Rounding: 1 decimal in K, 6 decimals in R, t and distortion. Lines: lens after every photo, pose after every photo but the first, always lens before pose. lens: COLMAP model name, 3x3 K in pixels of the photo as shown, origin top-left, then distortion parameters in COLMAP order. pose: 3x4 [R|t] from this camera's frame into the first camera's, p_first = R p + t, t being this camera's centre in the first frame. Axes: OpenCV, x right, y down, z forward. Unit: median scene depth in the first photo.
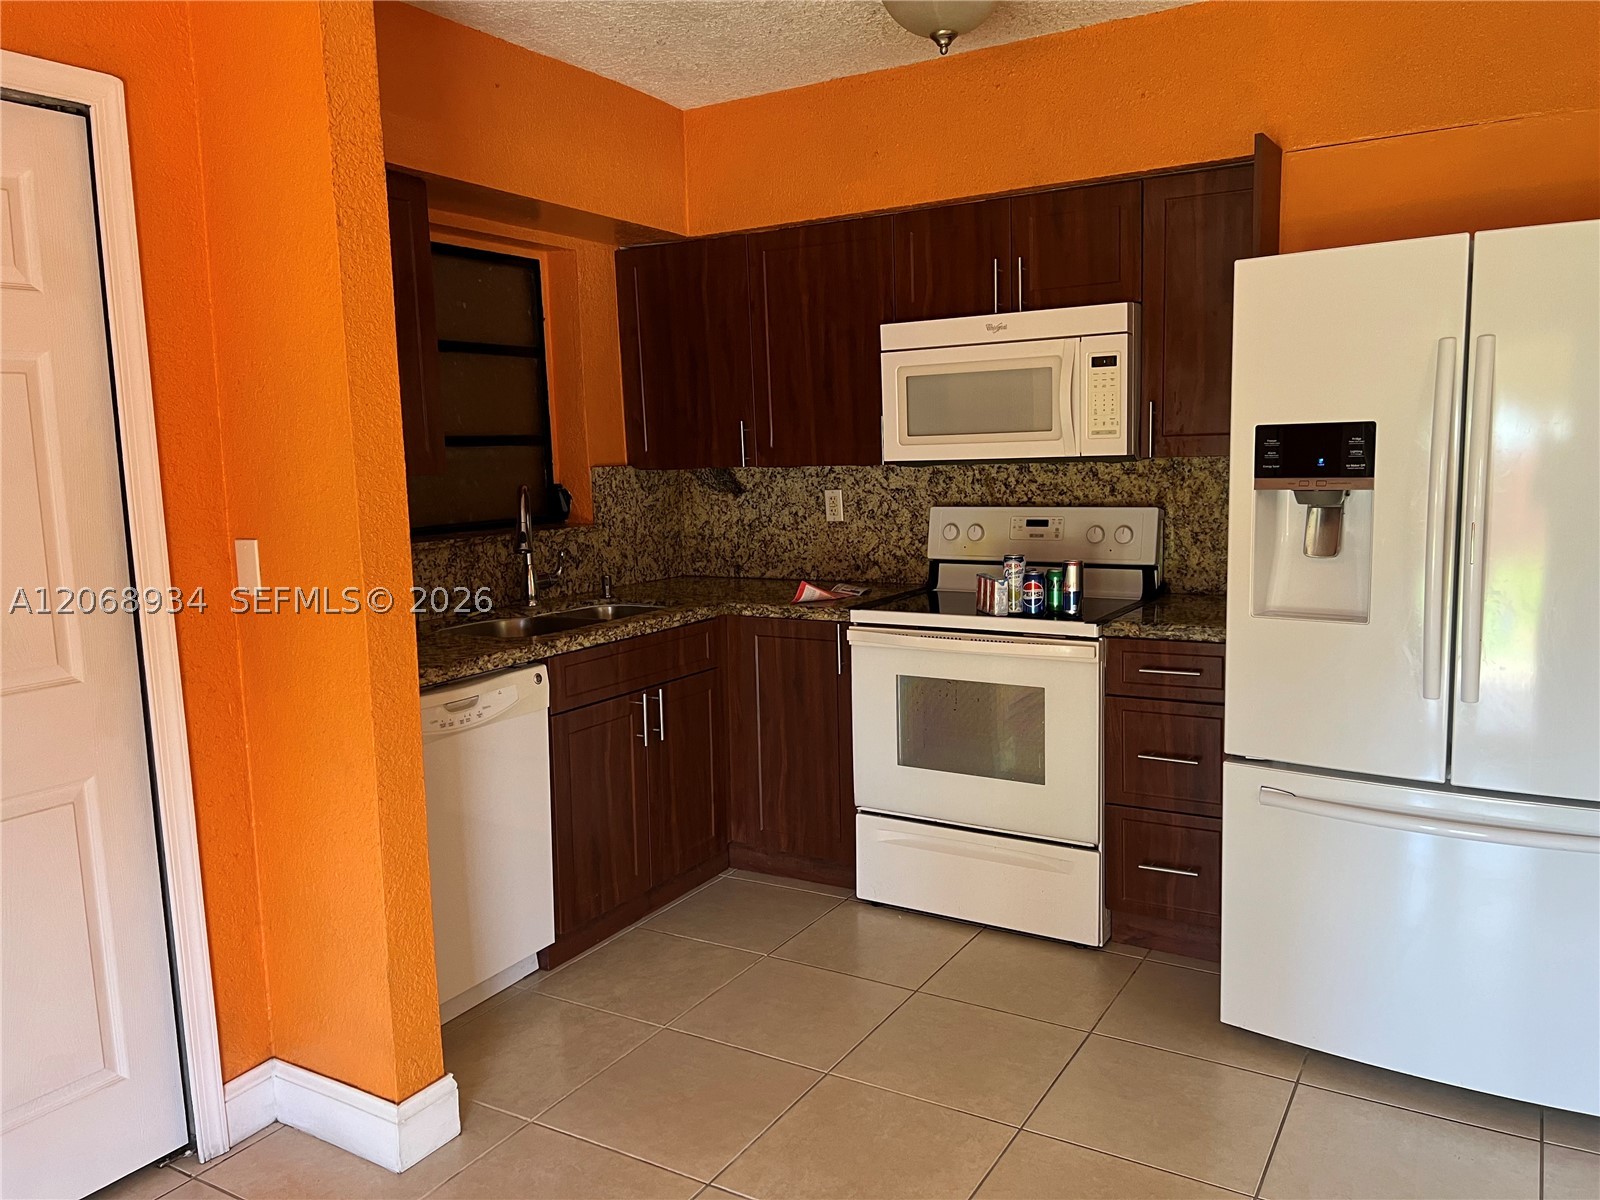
lens RADIAL K [[1192.7, 0, 792.2], [0, 1192.7, 603.8], [0, 0, 1]] dist [0.005231, -0.012309]
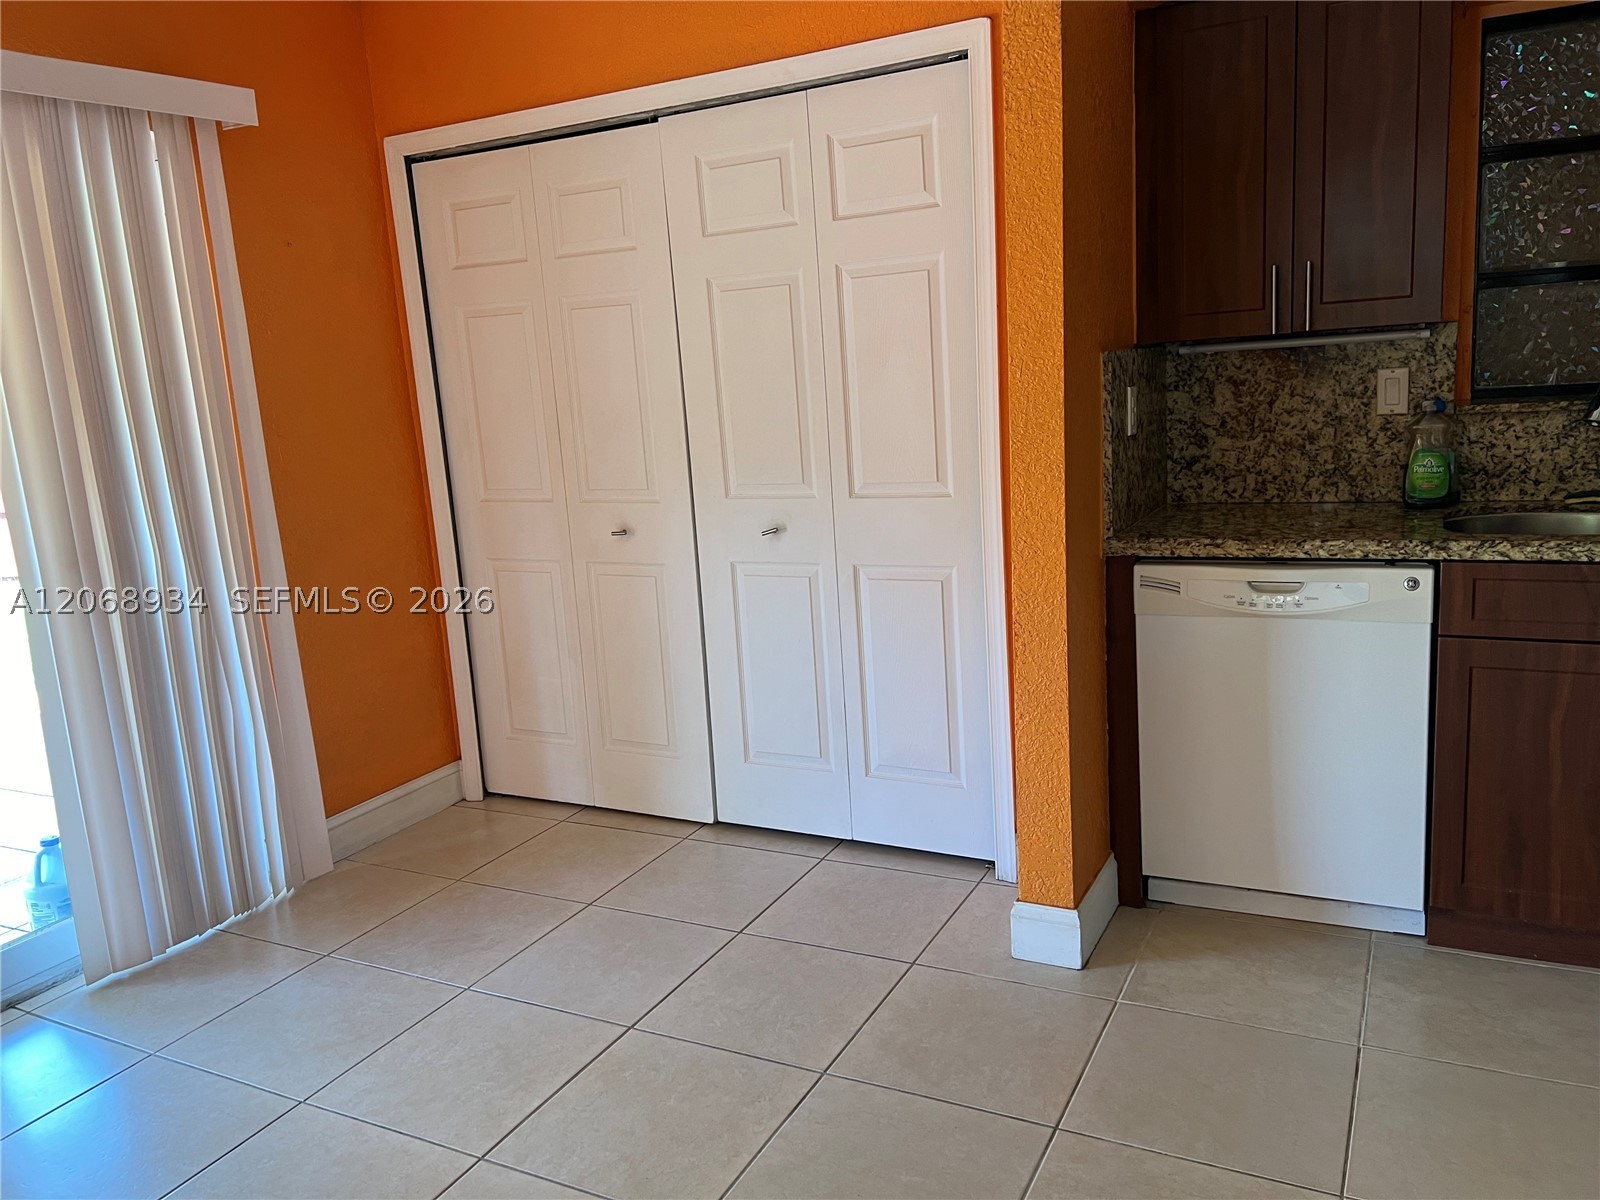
lens RADIAL K [[1192.7, 0, 790.3], [0, 1192.7, 596.7], [0, 0, 1]] dist [0.005231, -0.012309]
pose [[0.048670, 0.209020, -0.976699, 0.550481], [-0.064449, 0.976478, 0.205761, -0.066584], [0.996733, 0.052933, 0.060997, 0.537841]]
